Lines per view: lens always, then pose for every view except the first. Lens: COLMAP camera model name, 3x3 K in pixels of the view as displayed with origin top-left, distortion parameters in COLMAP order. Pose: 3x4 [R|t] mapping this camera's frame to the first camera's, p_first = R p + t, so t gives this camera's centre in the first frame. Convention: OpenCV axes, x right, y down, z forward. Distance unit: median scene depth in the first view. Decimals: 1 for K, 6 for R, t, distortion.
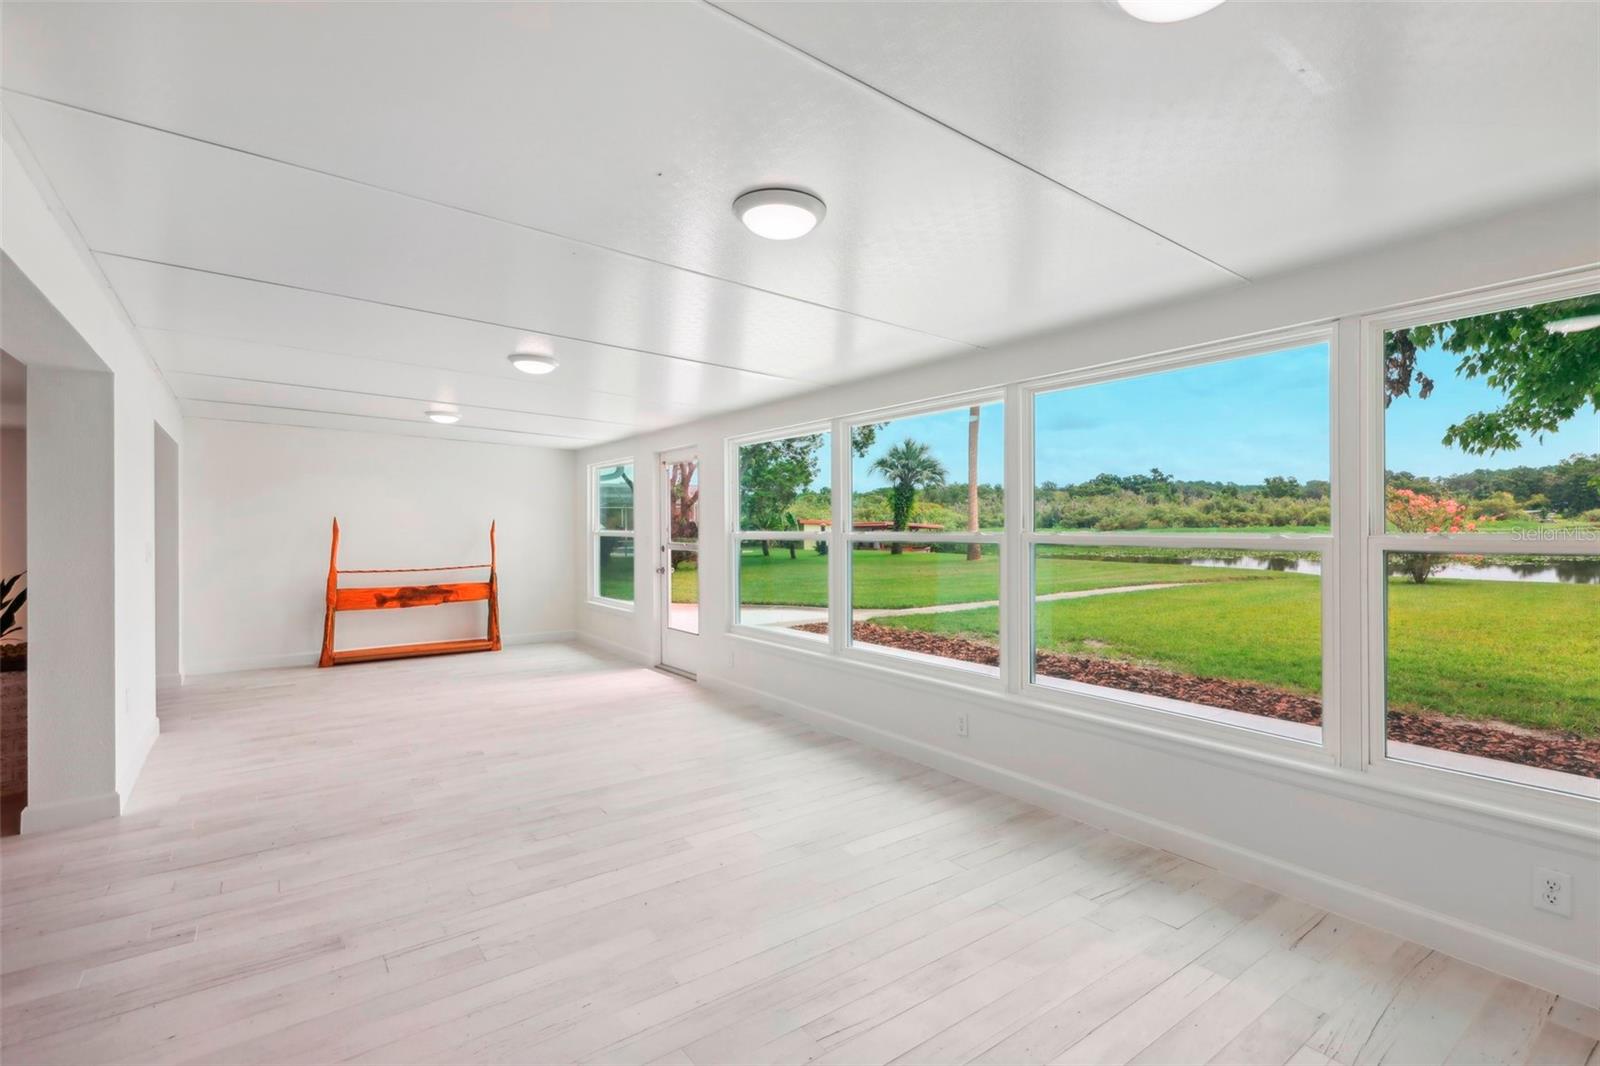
lens RADIAL K [[727.6, 0, 793.5], [0, 727.6, 529.3], [0, 0, 1]] dist [0.016655, -0.001881]
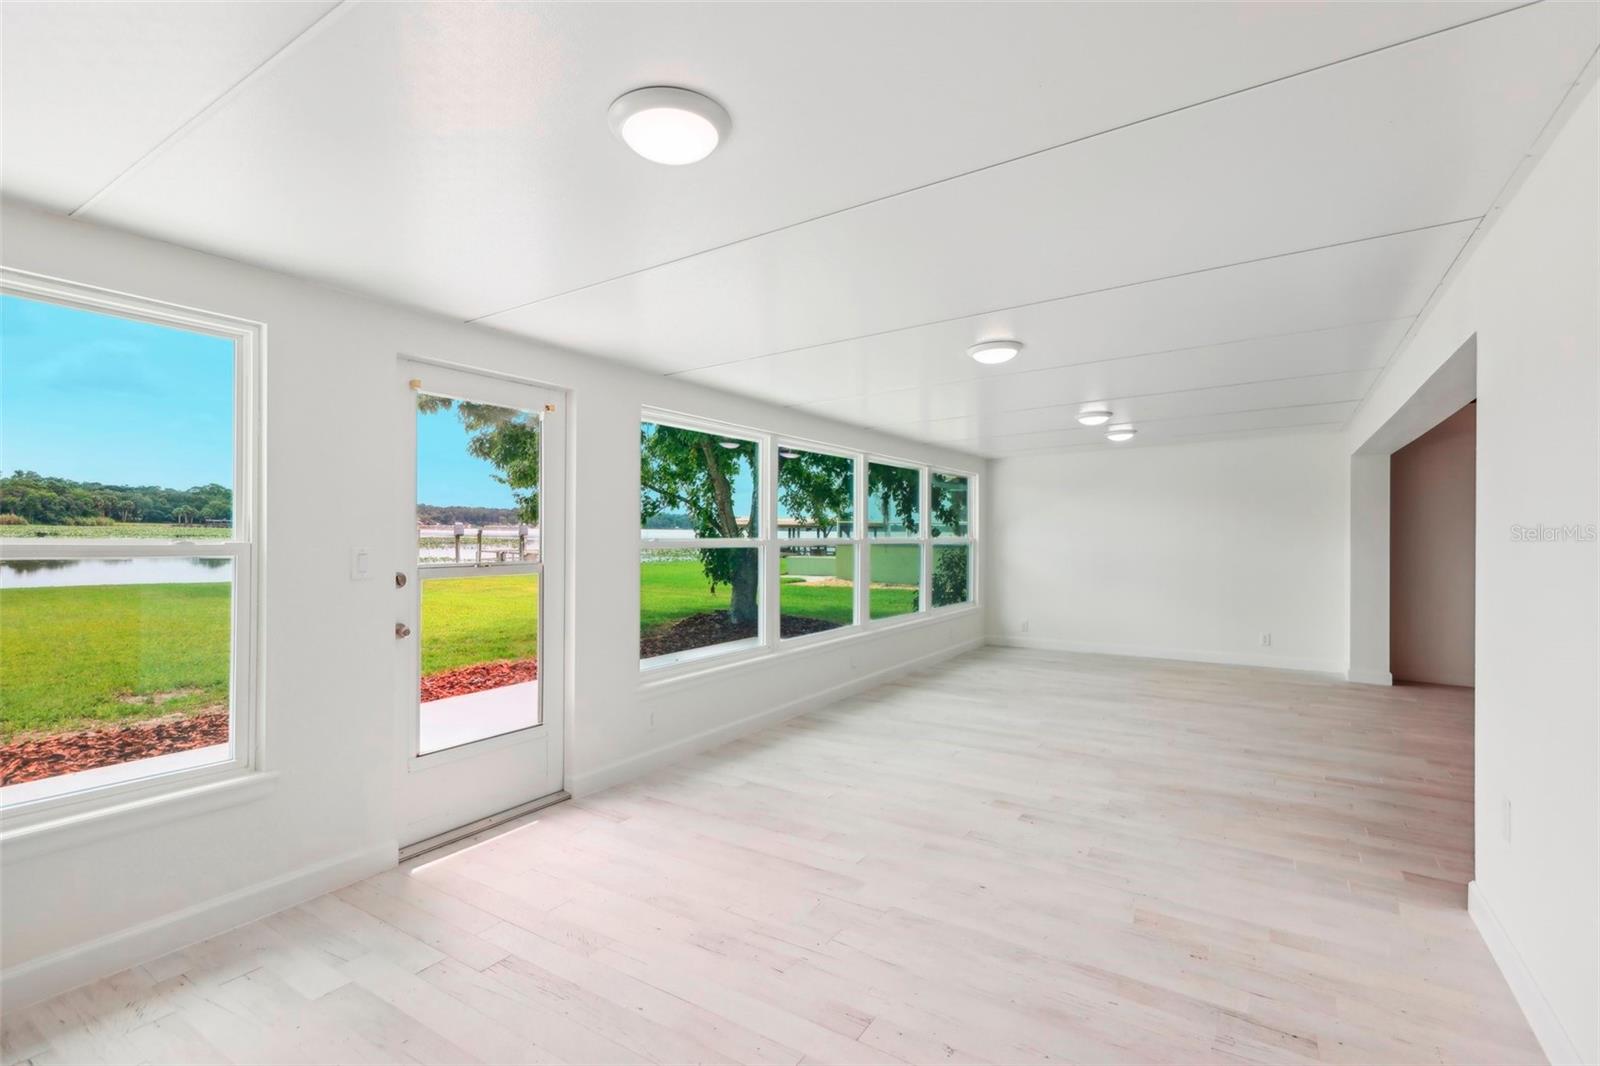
lens RADIAL K [[727.6, 0, 792.9], [0, 727.6, 538.1], [0, 0, 1]] dist [0.016655, -0.001881]
pose [[-0.350962, 0.000891, 0.936389, -1.008062], [-0.001490, 0.999998, -0.001510, 0.003642], [-0.936388, -0.001925, -0.350960, 1.404348]]
